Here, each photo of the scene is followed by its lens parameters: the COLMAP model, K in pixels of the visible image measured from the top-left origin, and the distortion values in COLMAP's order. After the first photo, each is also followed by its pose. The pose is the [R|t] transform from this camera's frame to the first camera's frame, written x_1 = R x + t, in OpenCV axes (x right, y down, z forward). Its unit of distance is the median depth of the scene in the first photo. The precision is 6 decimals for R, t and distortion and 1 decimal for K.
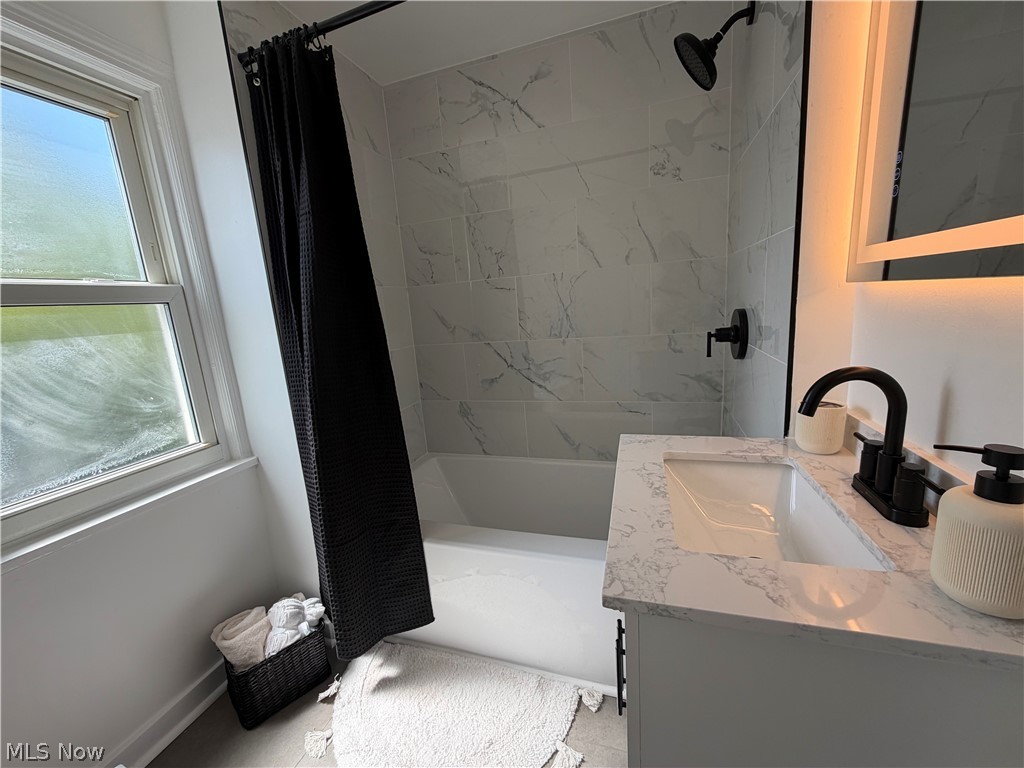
lens RADIAL K [[408.6, 0, 509.4], [0, 408.6, 384.2], [0, 0, 1]] dist [-0.000025, -0.000129]
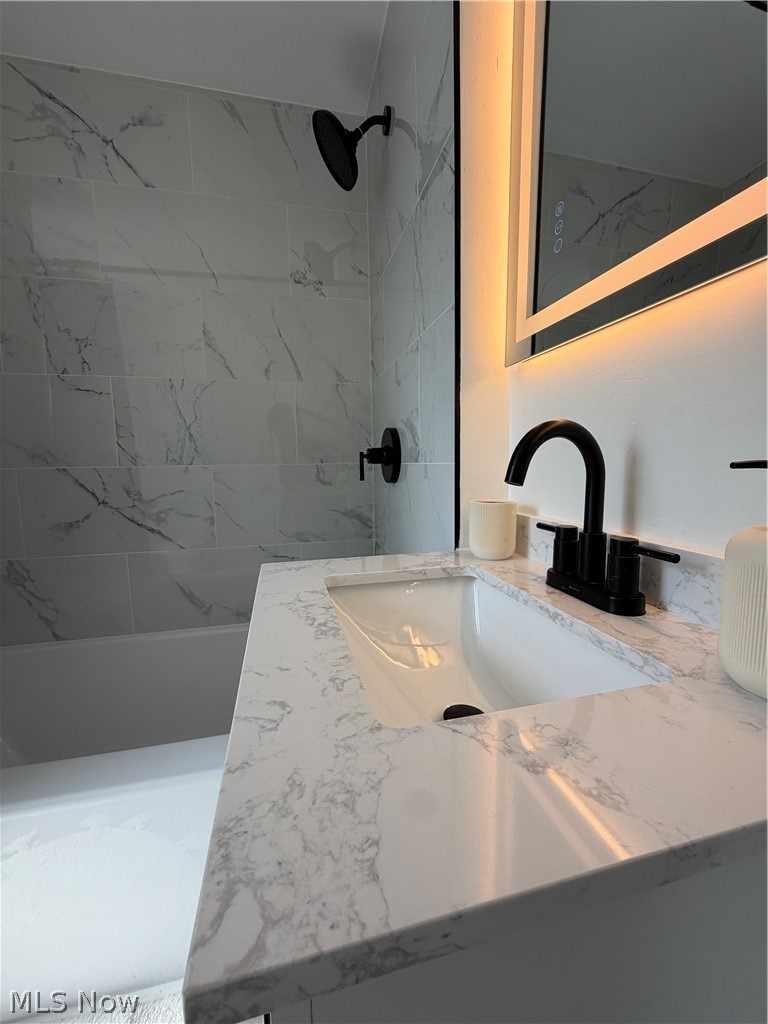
lens RADIAL K [[408.6, 0, 384.4], [0, 408.6, 509.1], [0, 0, 1]] dist [-0.000025, -0.000129]
pose [[0.853372, 0.002953, 0.521295, 0.071396], [0.053537, 0.994200, -0.093274, 0.081668], [-0.518547, 0.107506, 0.848264, 0.238845]]
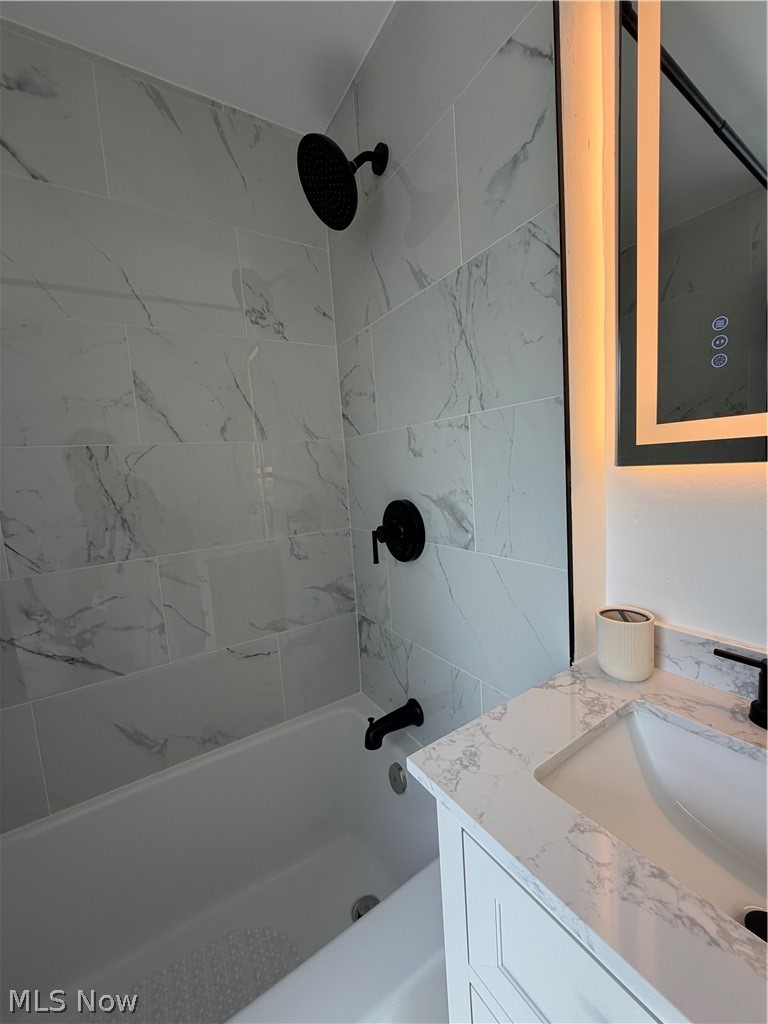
lens RADIAL K [[408.6, 0, 384.4], [0, 408.6, 509.1], [0, 0, 1]] dist [-0.000025, -0.000129]
pose [[0.636782, -0.047989, 0.769549, -0.084033], [0.170431, 0.982134, -0.079781, -0.105491], [-0.751972, 0.181959, 0.633584, 0.501920]]
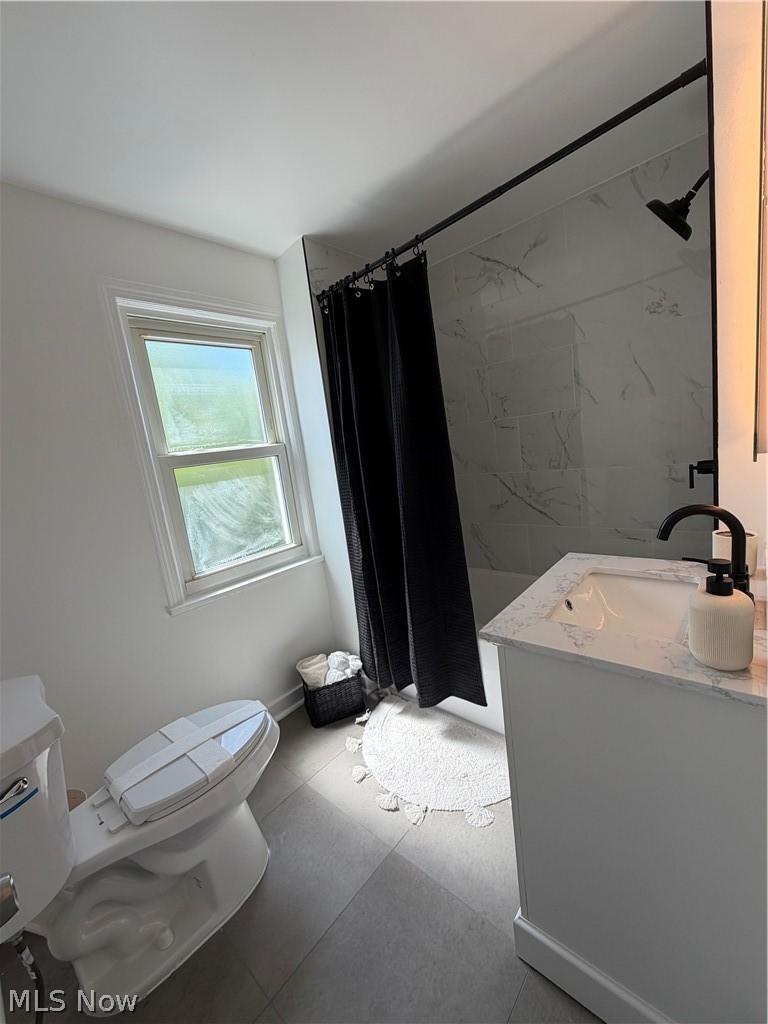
lens RADIAL K [[408.6, 0, 384.4], [0, 408.6, 509.1], [0, 0, 1]] dist [-0.000025, -0.000129]
pose [[0.912475, 0.020149, -0.408637, 0.203894], [-0.017477, 0.999794, 0.010271, -0.010508], [0.408760, -0.002230, 0.912639, -0.286849]]
